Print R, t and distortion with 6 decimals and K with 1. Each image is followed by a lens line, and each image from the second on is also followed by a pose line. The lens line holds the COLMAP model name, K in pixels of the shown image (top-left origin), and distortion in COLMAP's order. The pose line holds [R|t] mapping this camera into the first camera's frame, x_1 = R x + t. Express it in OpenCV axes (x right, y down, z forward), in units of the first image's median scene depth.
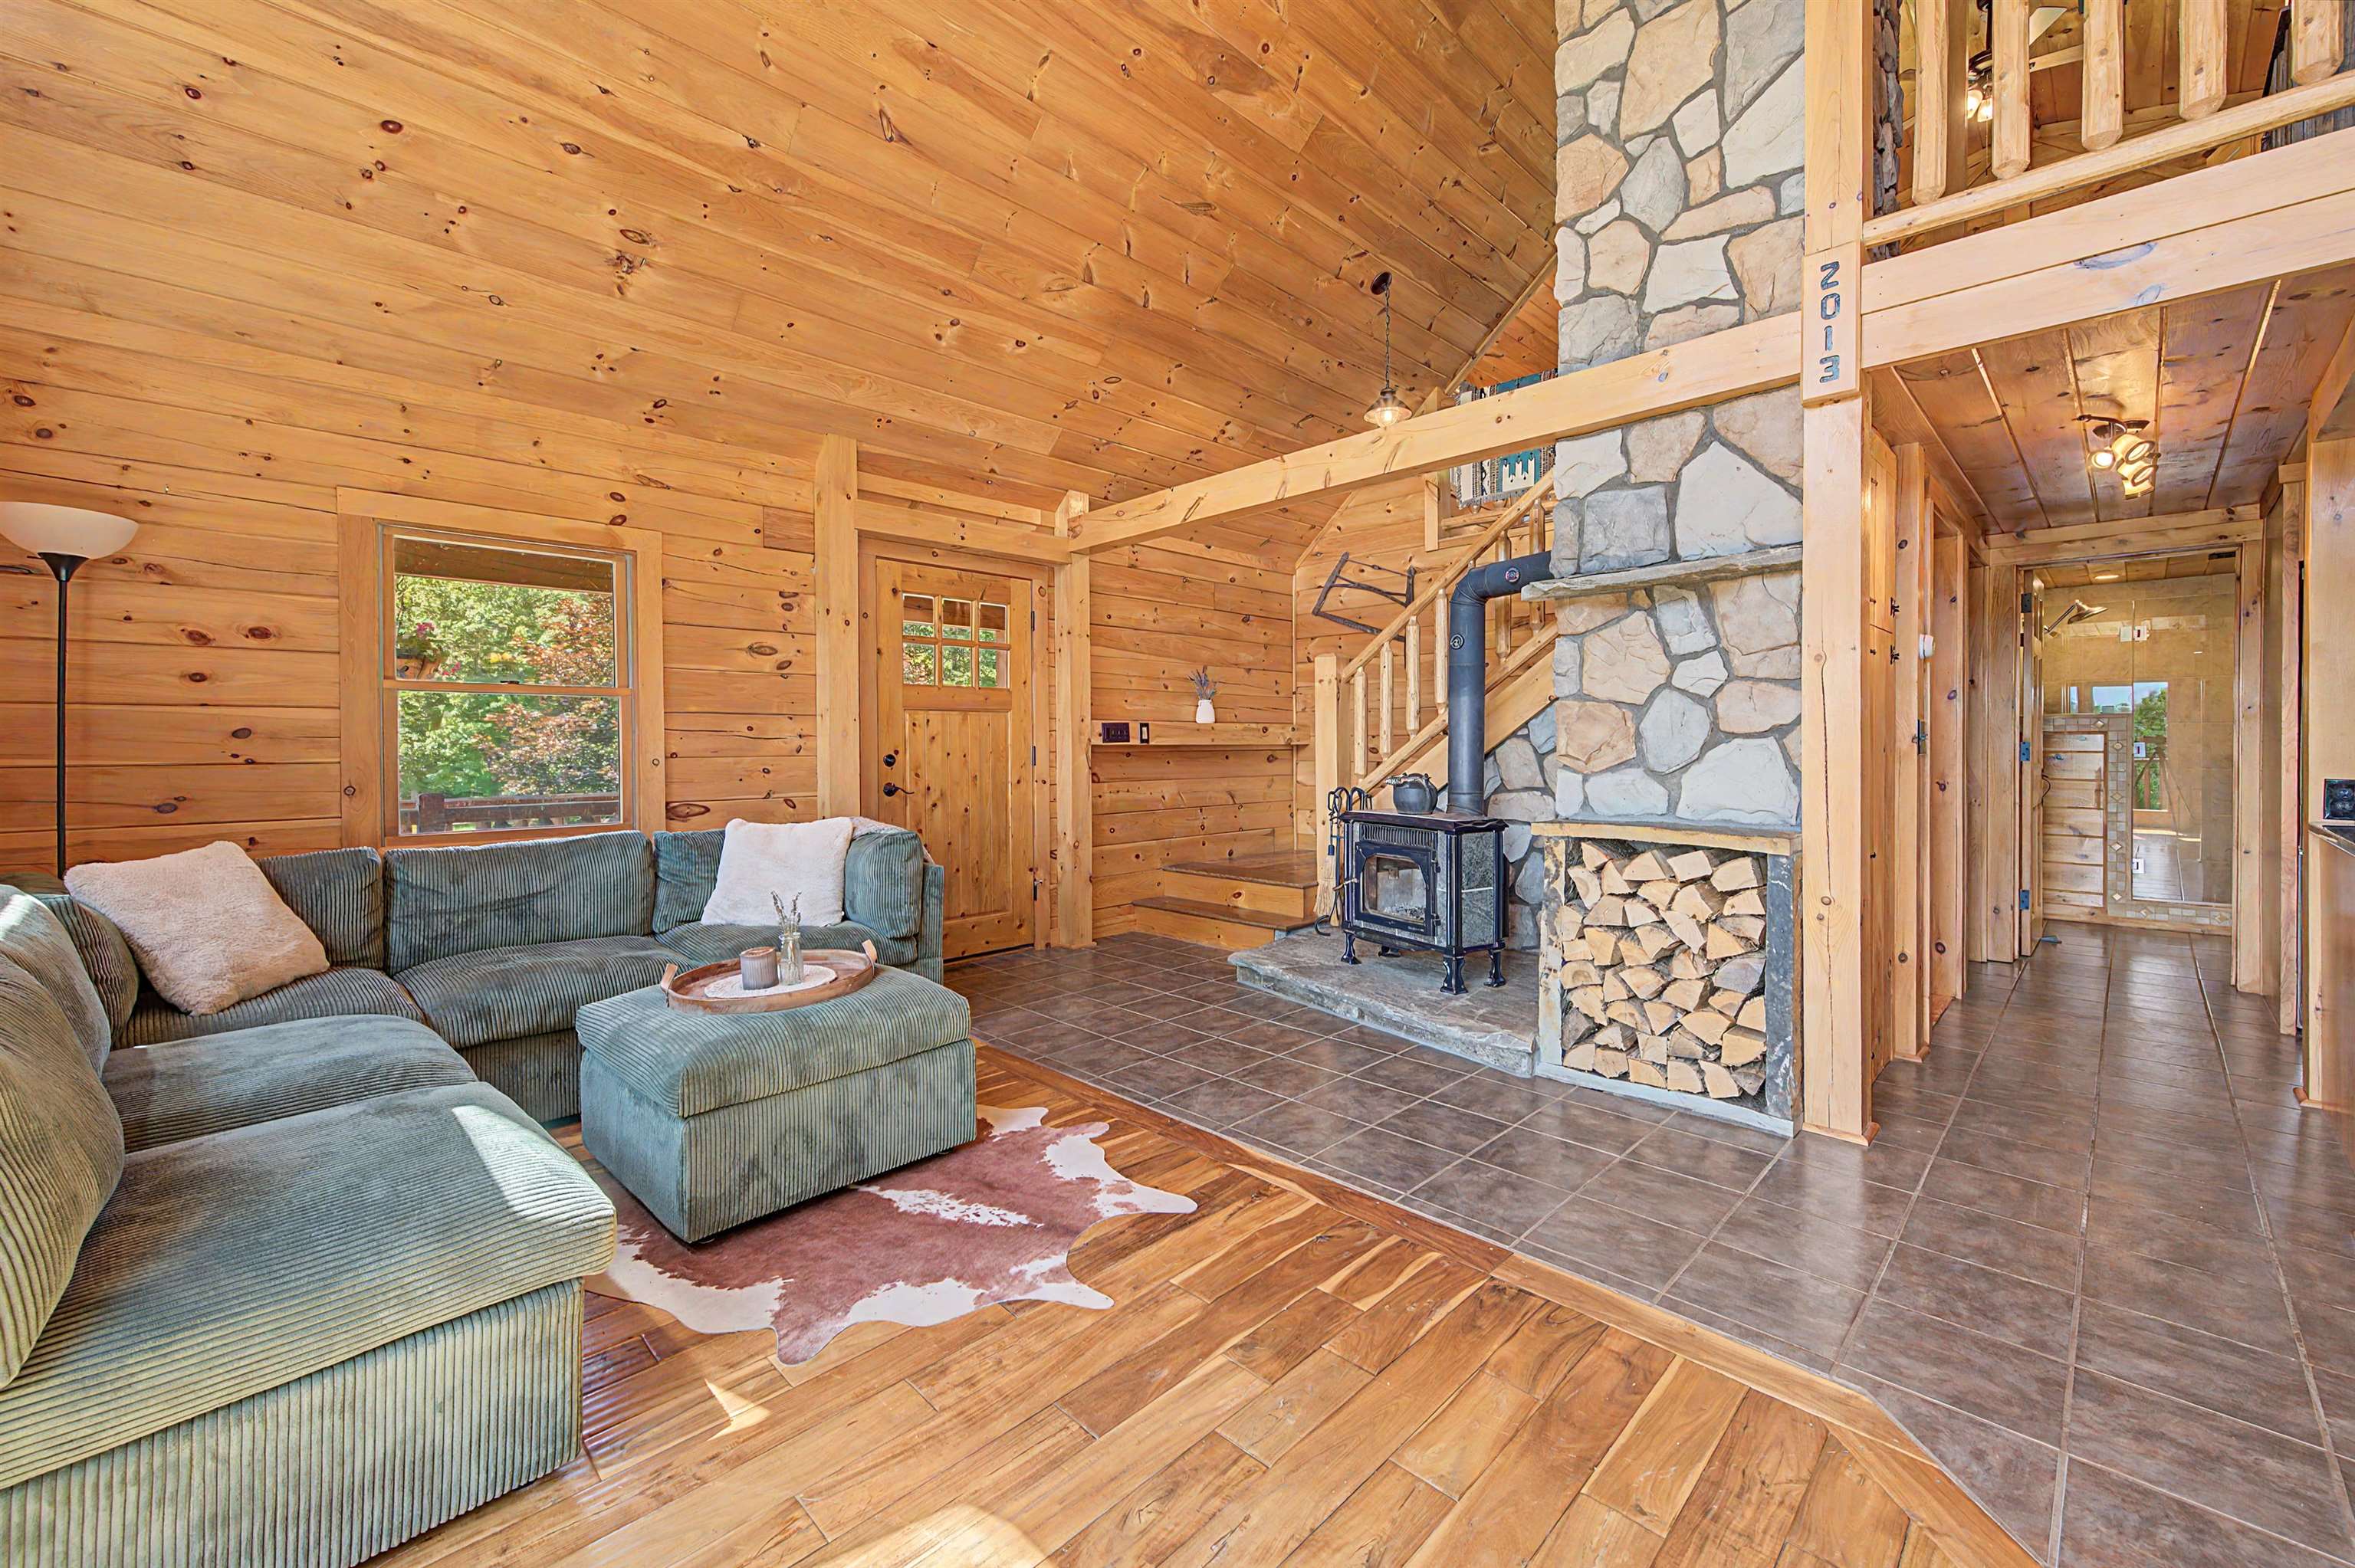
lens RADIAL K [[939.7, 0, 1179.5], [0, 939.7, 754.7], [0, 0, 1]] dist [0.001087, -0.000106]
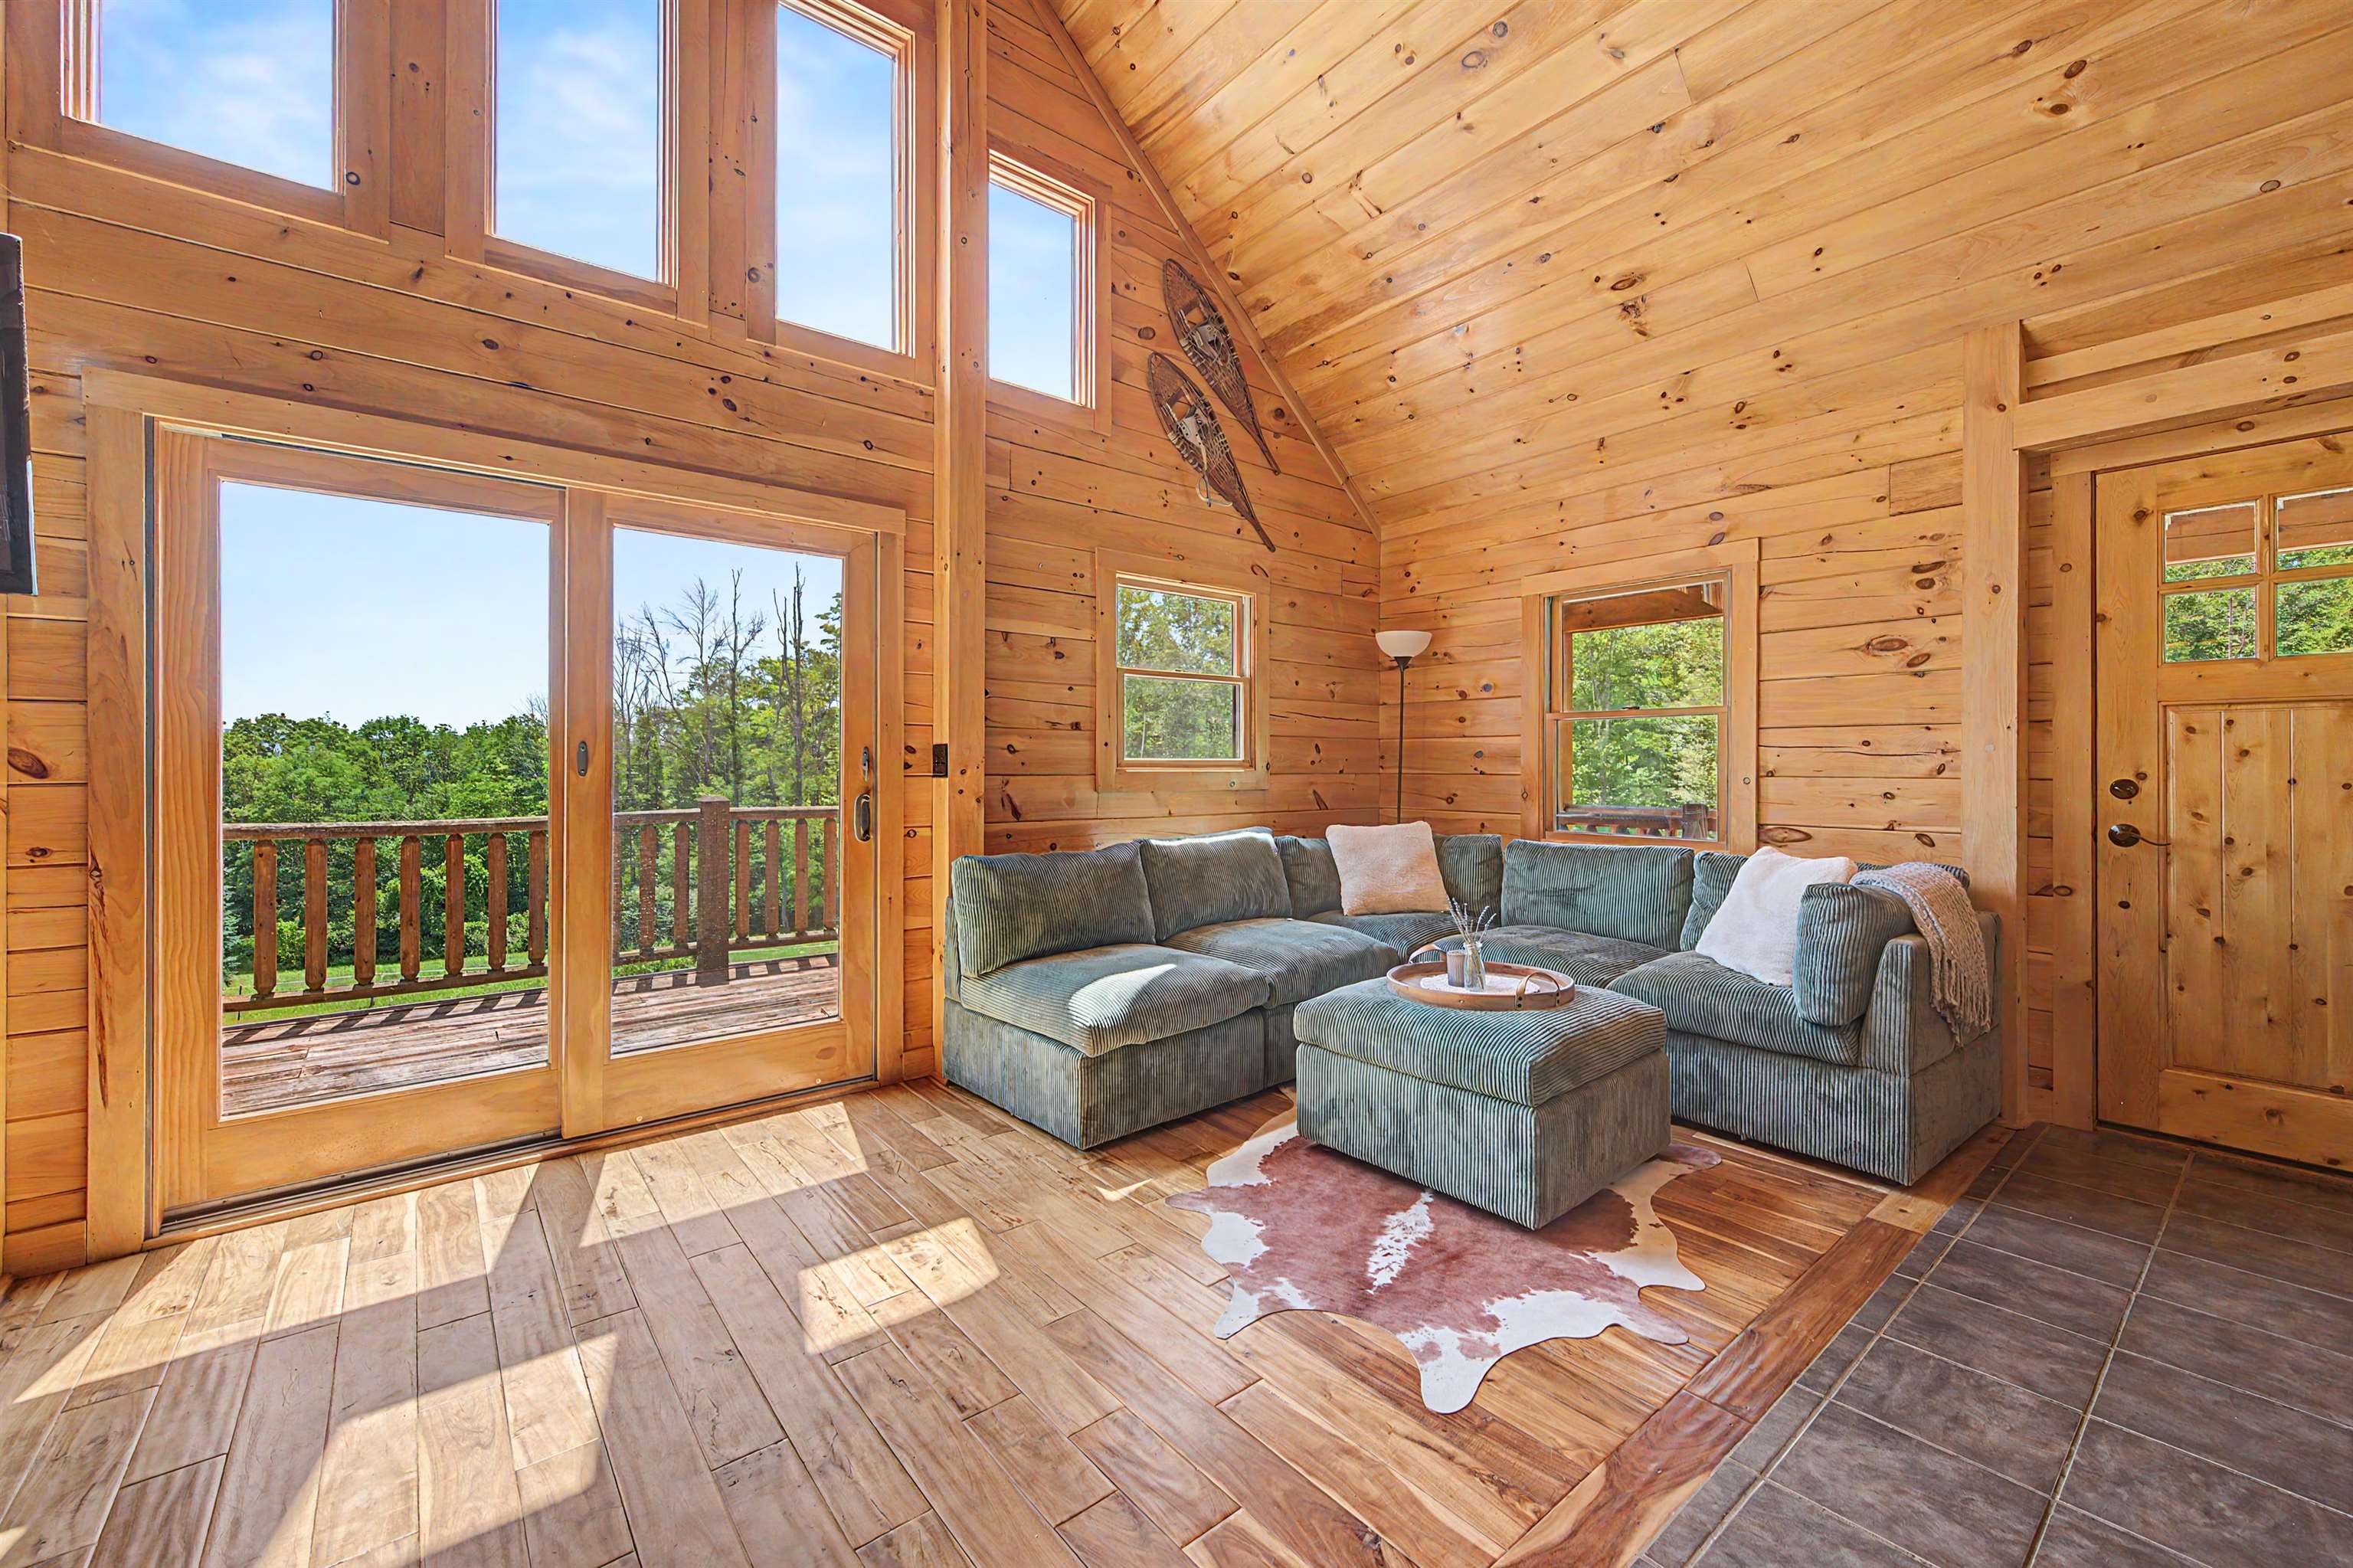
lens RADIAL K [[942.3, 0, 1177.8], [0, 942.3, 762.4], [0, 0, 1]] dist [0.000960, -0.000294]
pose [[-0.098993, 0.002186, -0.995086, 0.530751], [-0.011559, 0.999928, 0.003346, -0.009071], [0.995021, 0.011833, -0.098961, 0.611772]]
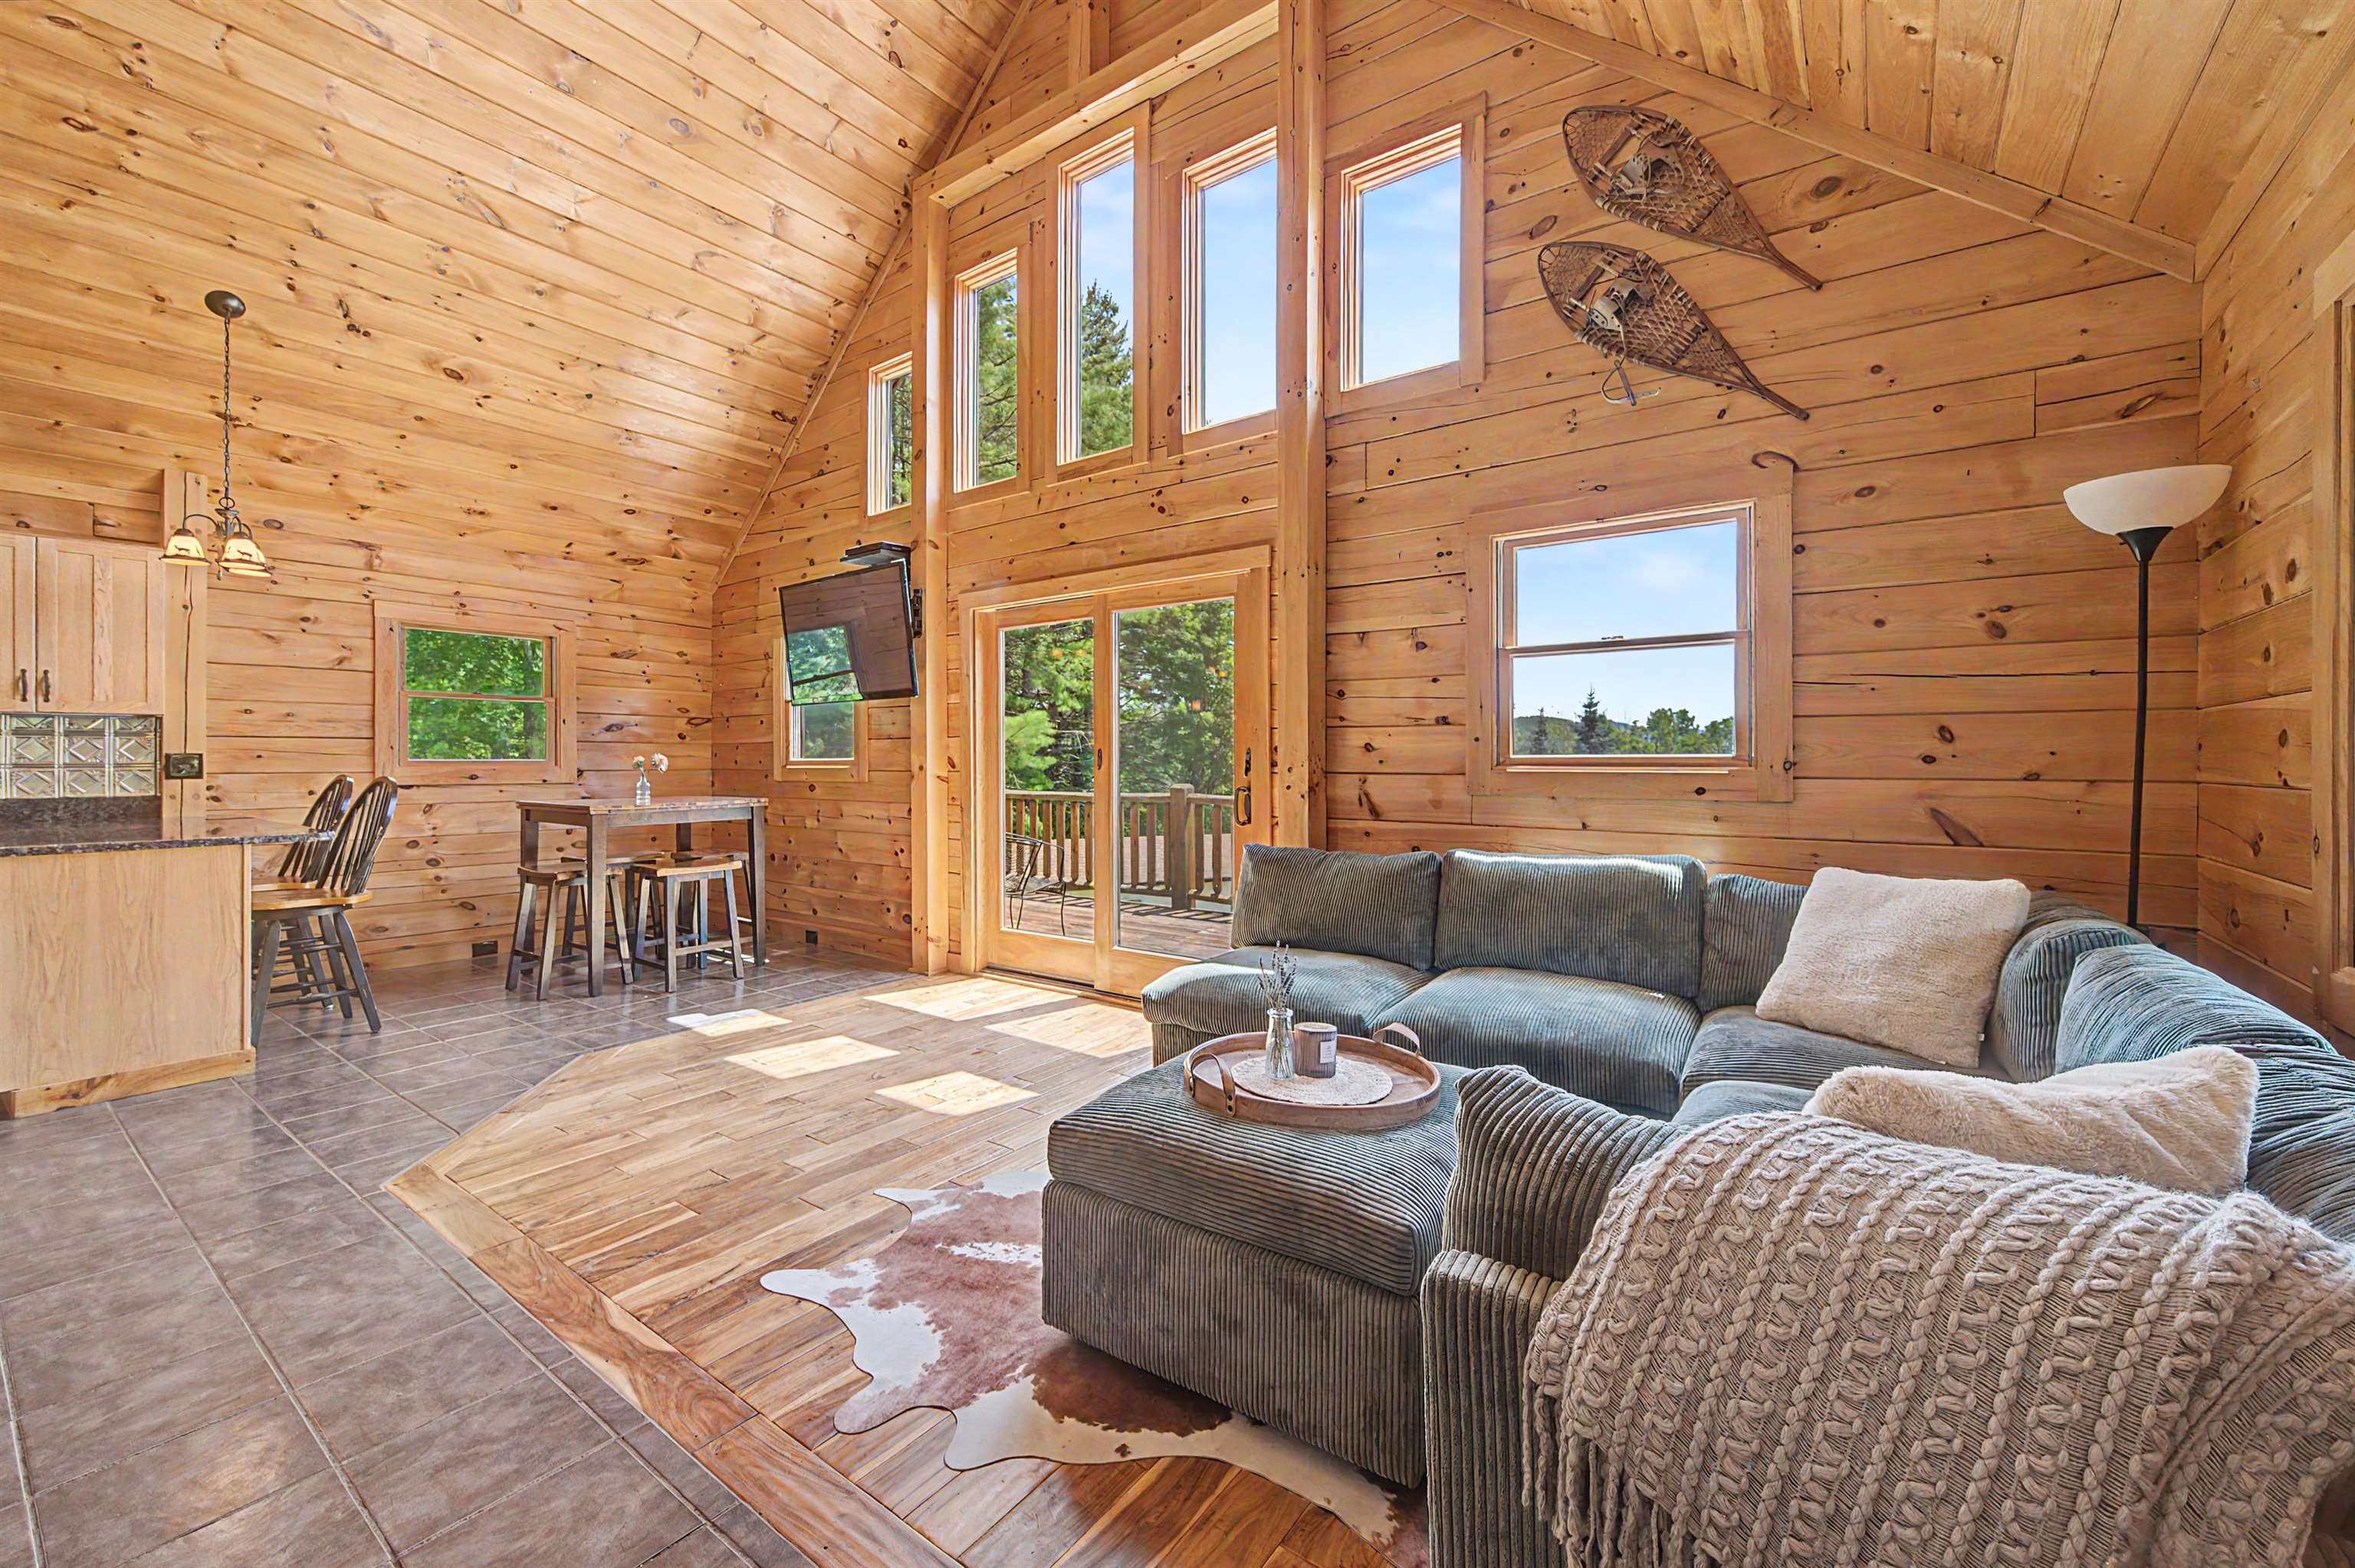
lens RADIAL K [[936.9, 0, 1181.0], [0, 936.9, 760.5], [0, 0, 1]] dist [0.001043, -0.000051]
pose [[-0.987907, 0.006884, -0.154893, -0.172204], [0.004998, 0.999909, 0.012564, -0.018410], [0.154966, 0.011638, -0.987851, 1.378661]]
